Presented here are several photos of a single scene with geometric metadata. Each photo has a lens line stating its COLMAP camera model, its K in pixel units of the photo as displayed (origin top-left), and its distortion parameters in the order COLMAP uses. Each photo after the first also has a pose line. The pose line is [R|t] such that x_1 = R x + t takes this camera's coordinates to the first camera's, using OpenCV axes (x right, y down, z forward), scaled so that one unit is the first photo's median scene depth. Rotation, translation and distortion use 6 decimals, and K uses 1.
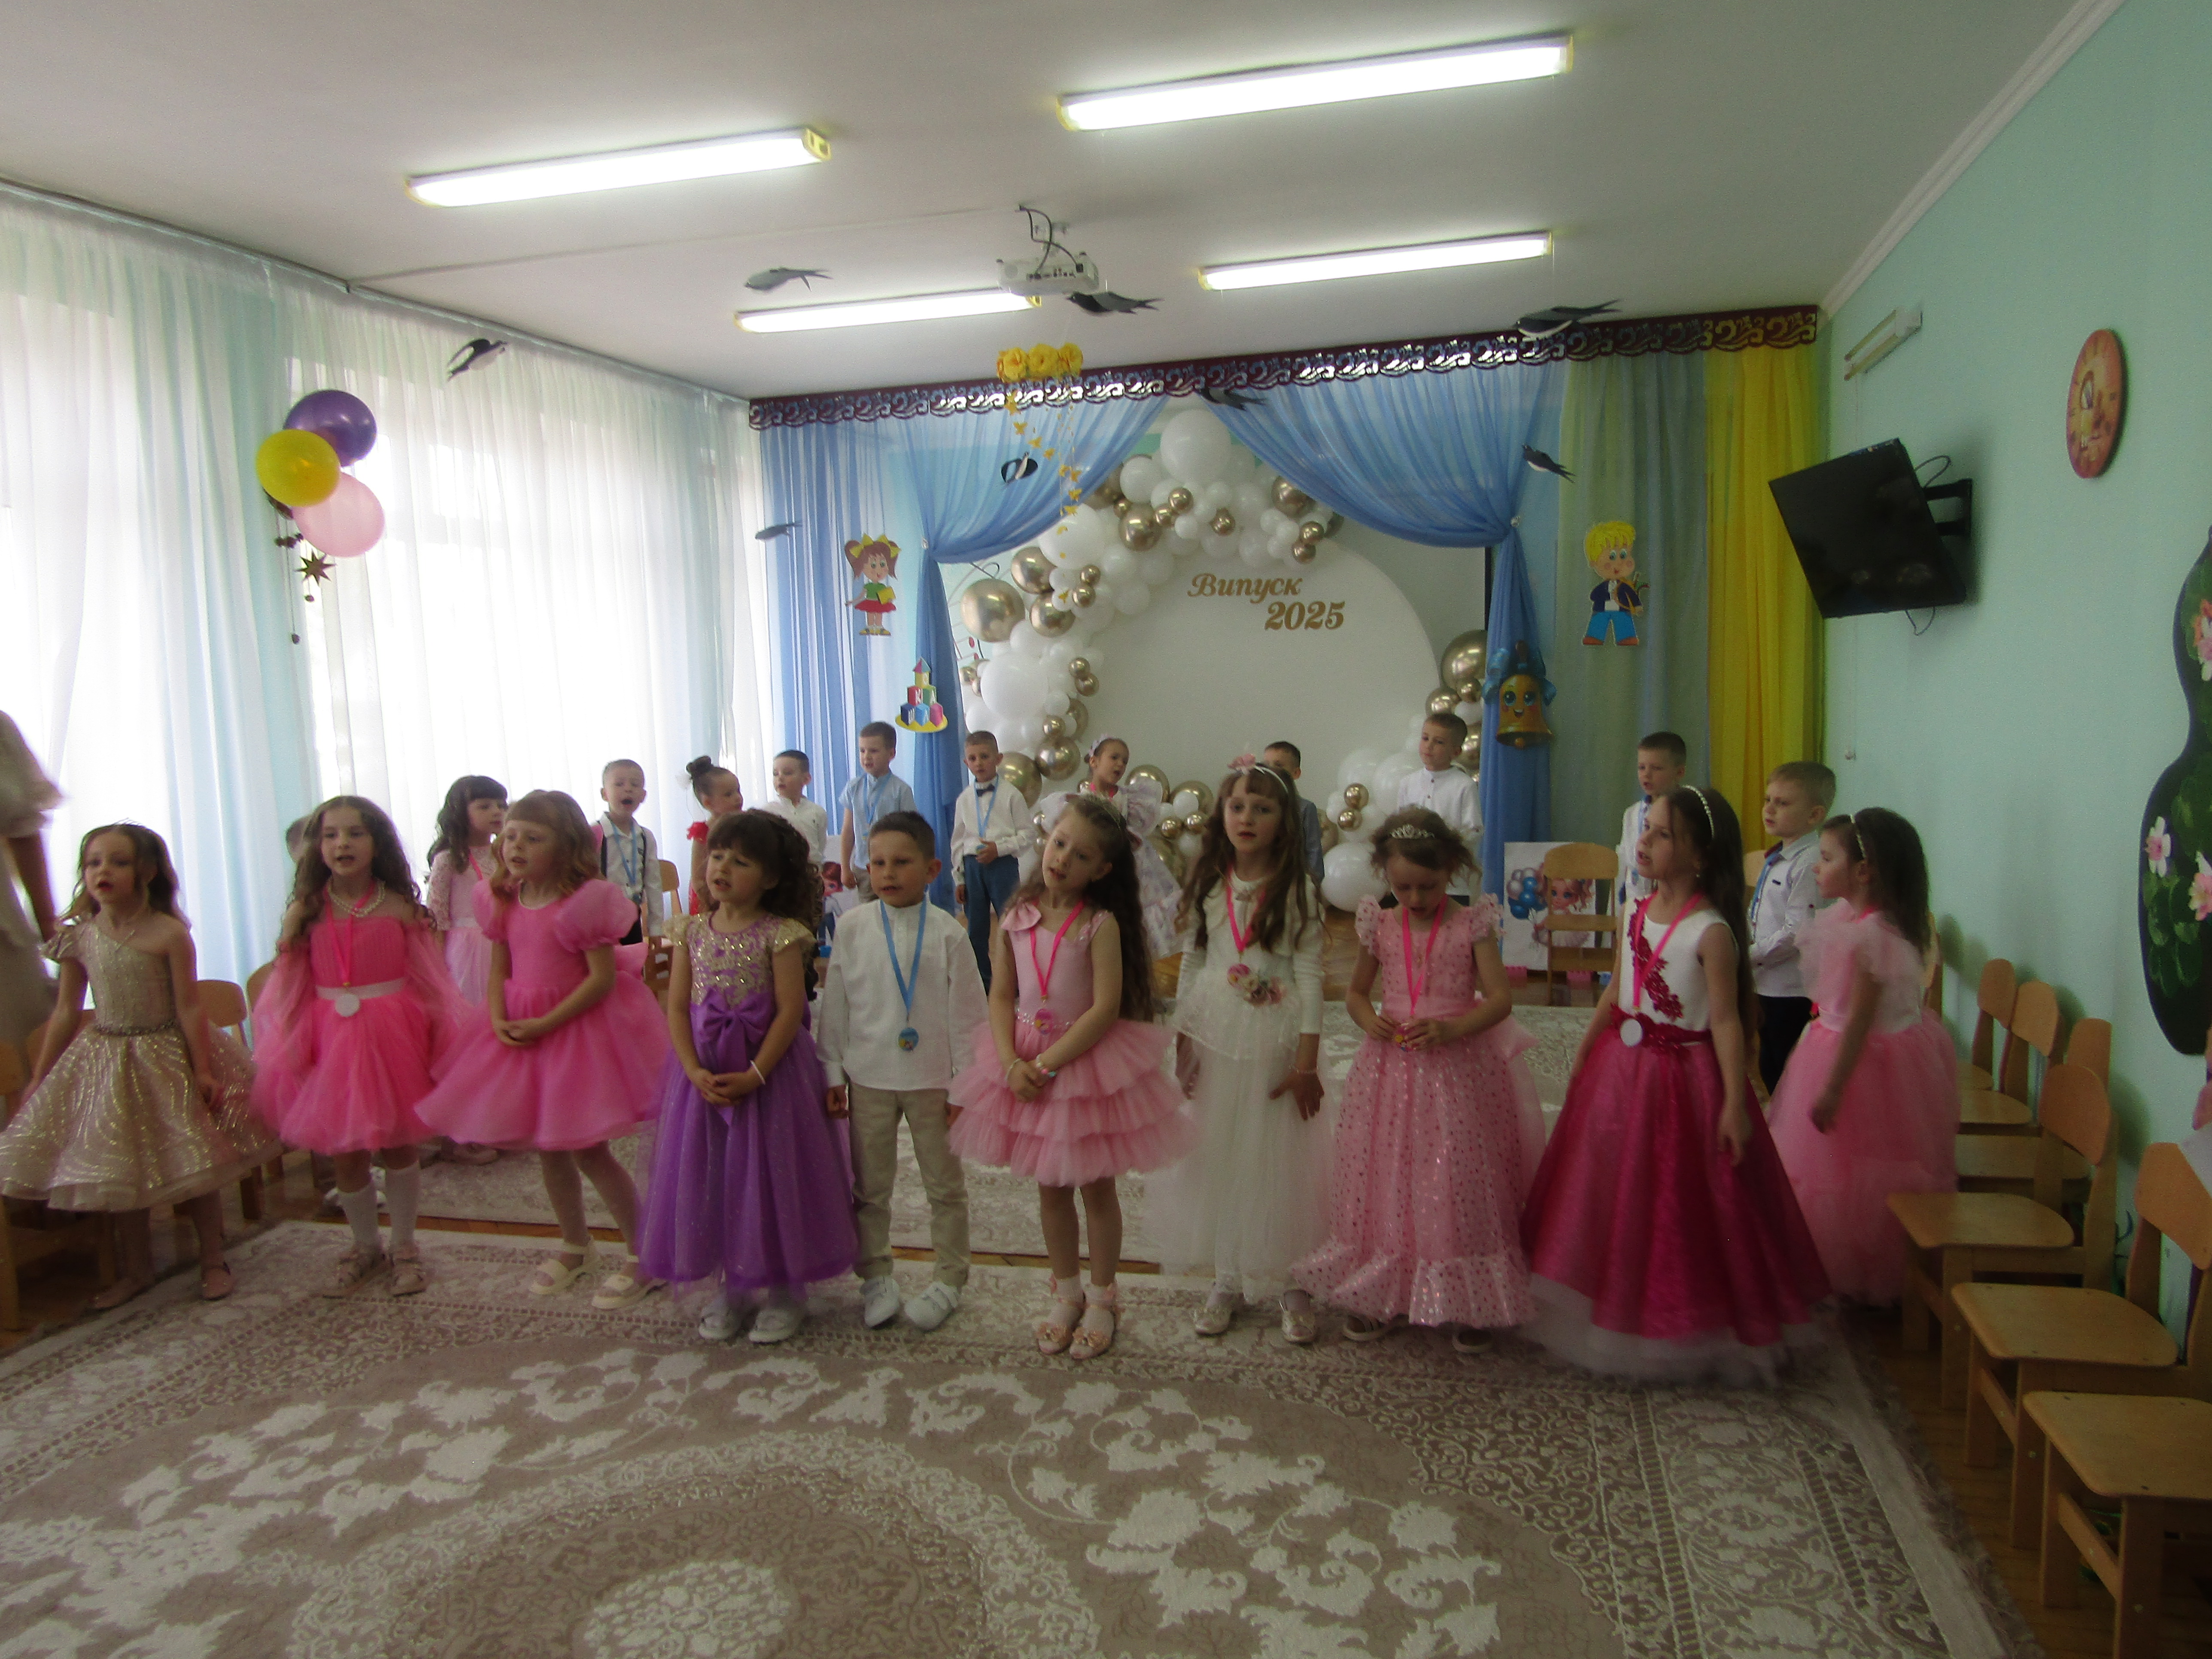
lens RADIAL K [[1586.2, 0, 1128.7], [0, 1586.2, 842.8], [0, 0, 1]] dist [-0.008711, -0.001828]
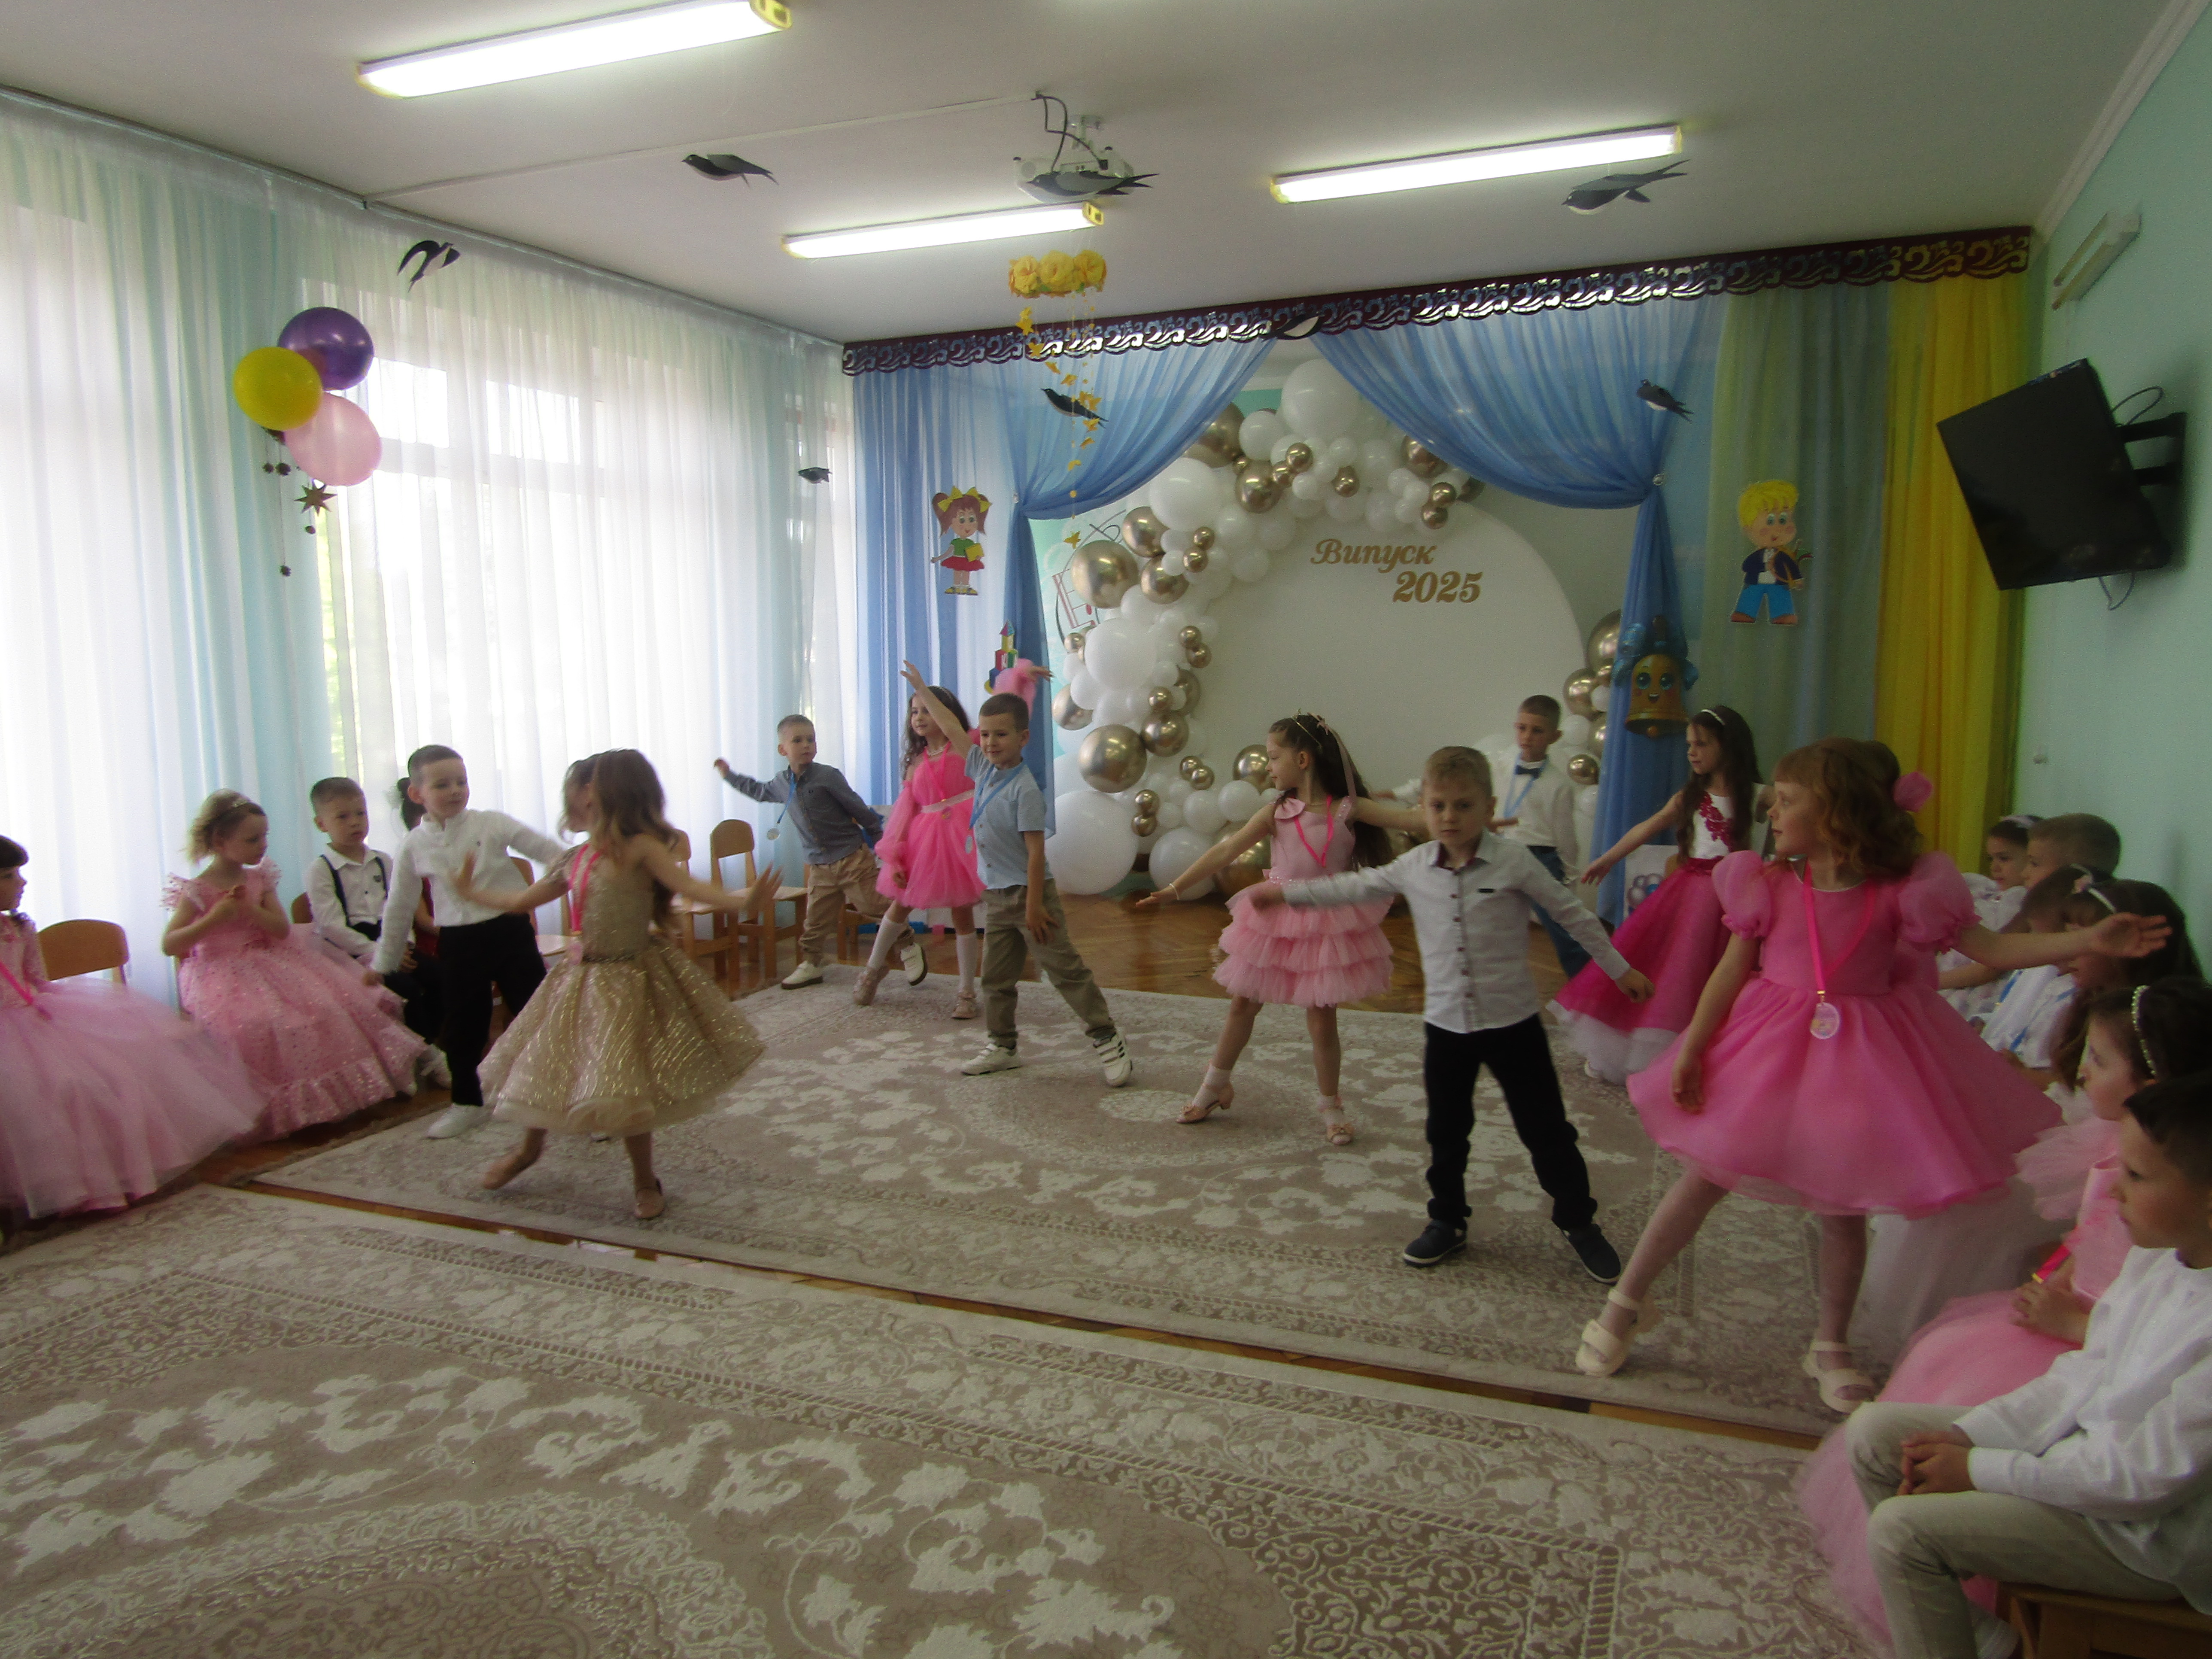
lens RADIAL K [[1586.2, 0, 1115.4], [0, 1586.2, 840.6], [0, 0, 1]] dist [-0.008711, -0.001828]
pose [[0.989656, 0.044901, -0.136252, 0.112596], [-0.043657, 0.998973, 0.012109, -0.000083], [0.136656, -0.006035, 0.990600, 0.131088]]
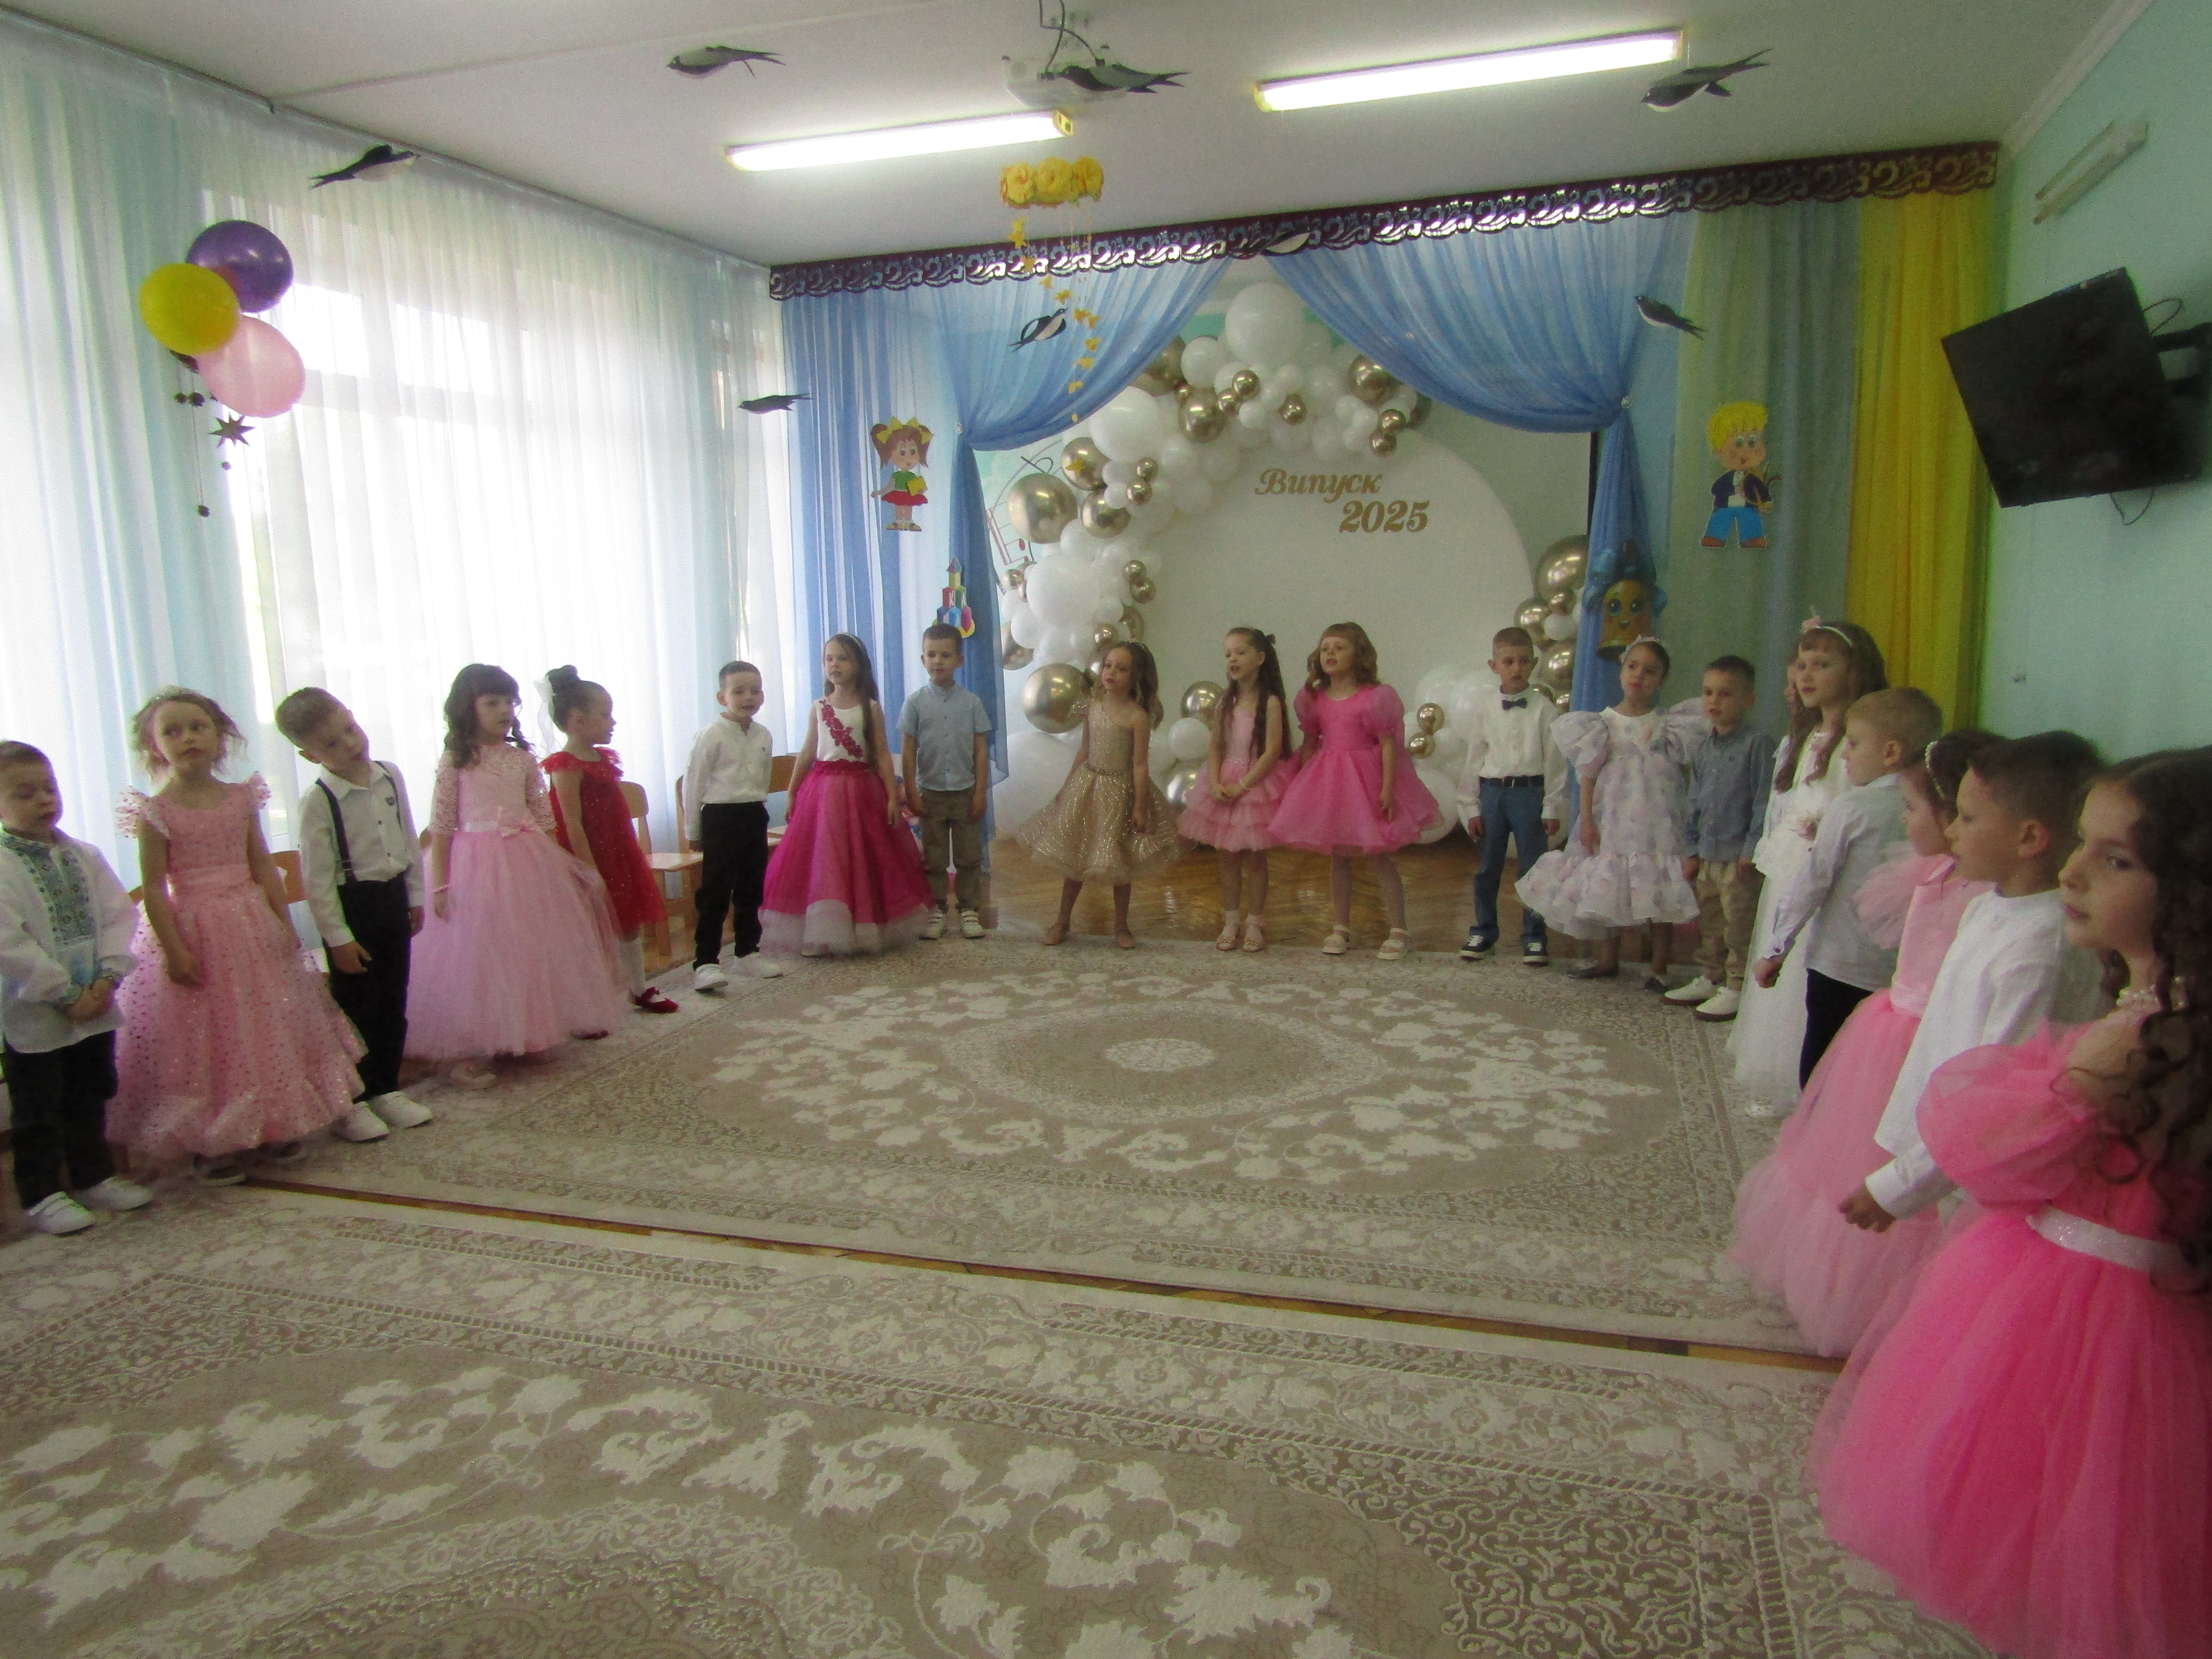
lens RADIAL K [[1586.2, 0, 1111.2], [0, 1586.2, 843.7], [0, 0, 1]] dist [-0.008711, -0.001828]
pose [[0.997651, 0.022826, -0.064594, 0.036304], [-0.019636, 0.998576, 0.049607, 0.001737], [0.065634, -0.048222, 0.996678, 0.159339]]
